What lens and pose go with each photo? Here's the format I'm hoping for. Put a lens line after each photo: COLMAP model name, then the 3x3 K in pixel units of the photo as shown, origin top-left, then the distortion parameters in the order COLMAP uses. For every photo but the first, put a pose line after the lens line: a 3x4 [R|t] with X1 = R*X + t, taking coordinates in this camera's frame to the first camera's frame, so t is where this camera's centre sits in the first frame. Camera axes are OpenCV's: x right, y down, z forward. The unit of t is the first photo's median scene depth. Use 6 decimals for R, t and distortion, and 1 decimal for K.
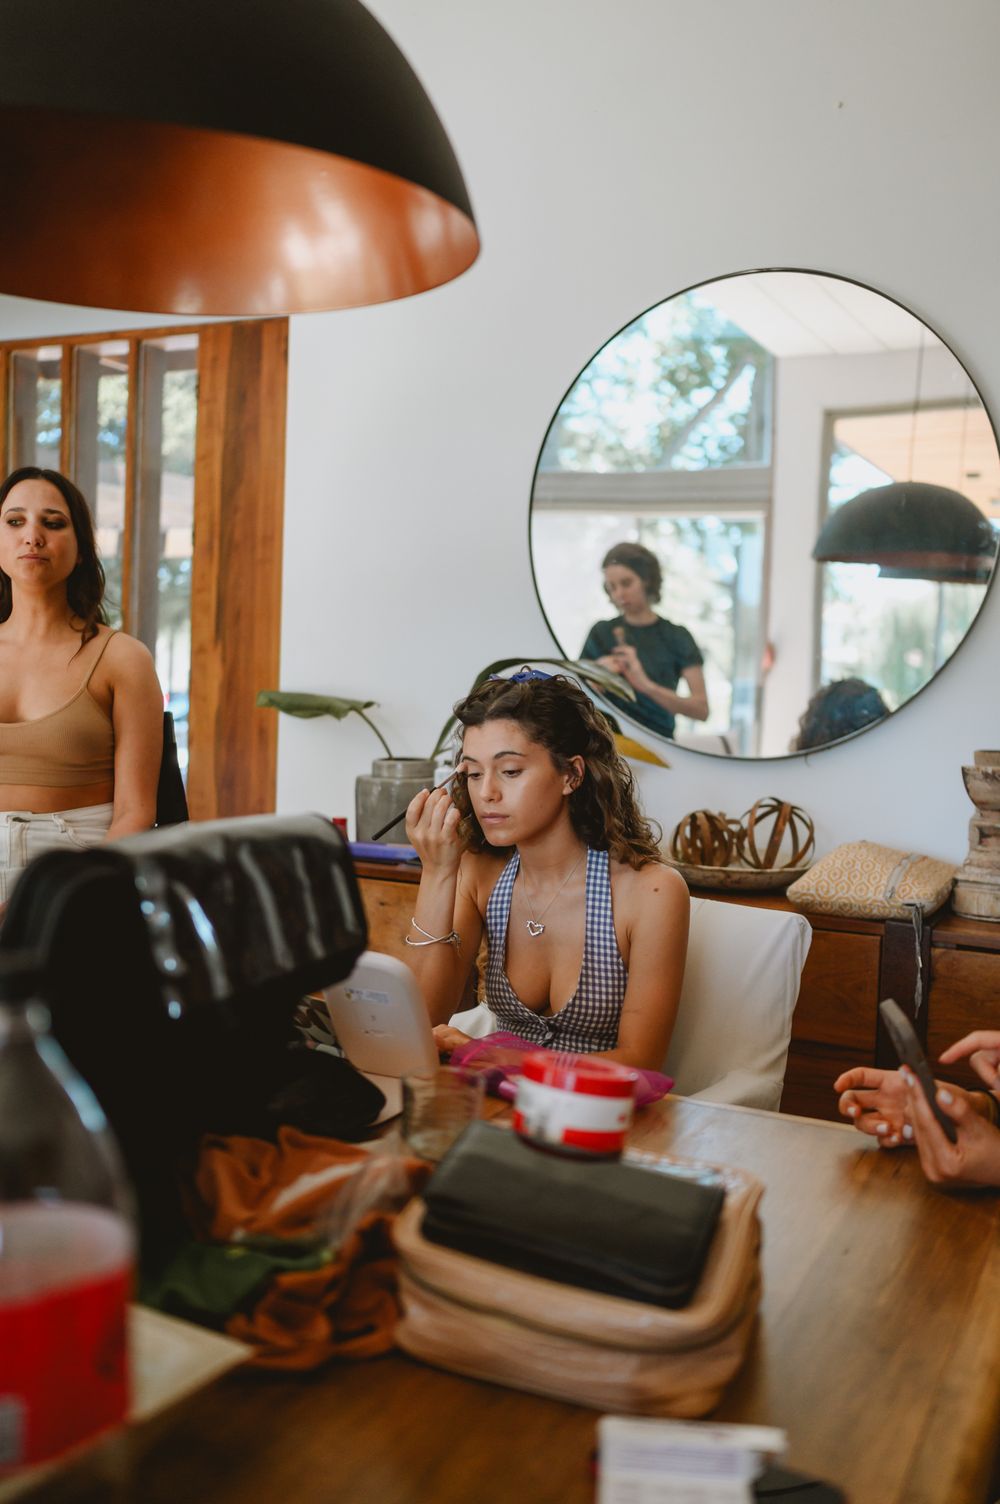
lens RADIAL K [[1421.0, 0, 500.6], [0, 1421.0, 752.0], [0, 0, 1]] dist [0.018080, 0.000000]
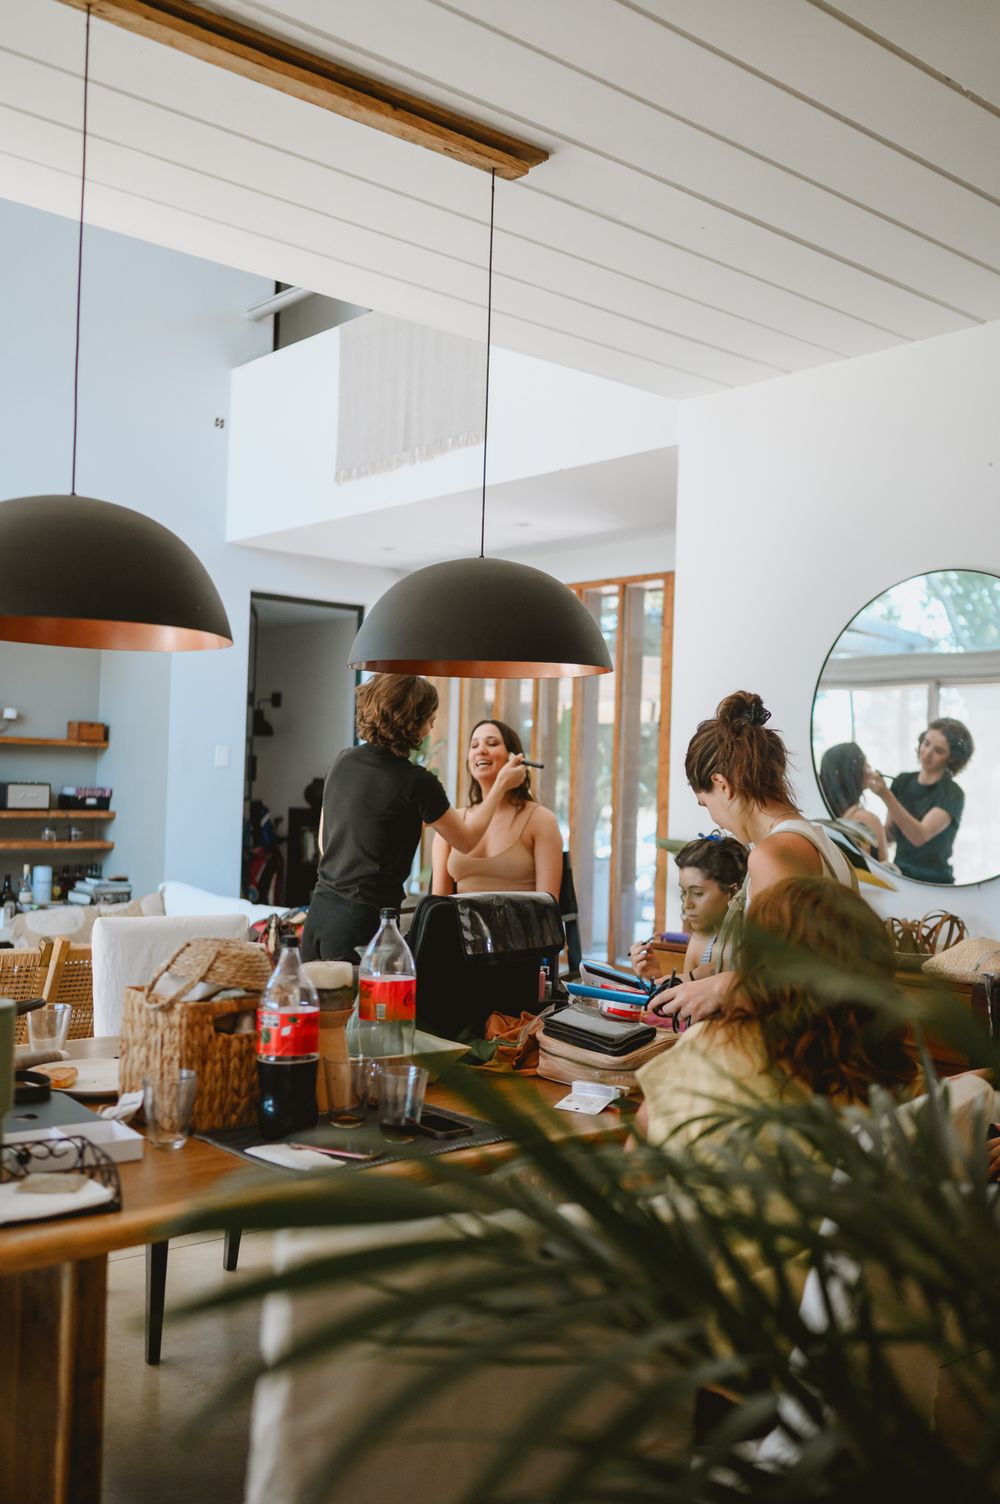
lens RADIAL K [[1421.0, 0, 499.7], [0, 1421.0, 751.8], [0, 0, 1]] dist [0.018080, 0.000000]
pose [[0.919120, -0.019790, -0.393480, 0.415012], [-0.019332, 0.995269, -0.095215, 0.019841], [0.393502, 0.095121, 0.914389, -0.708884]]
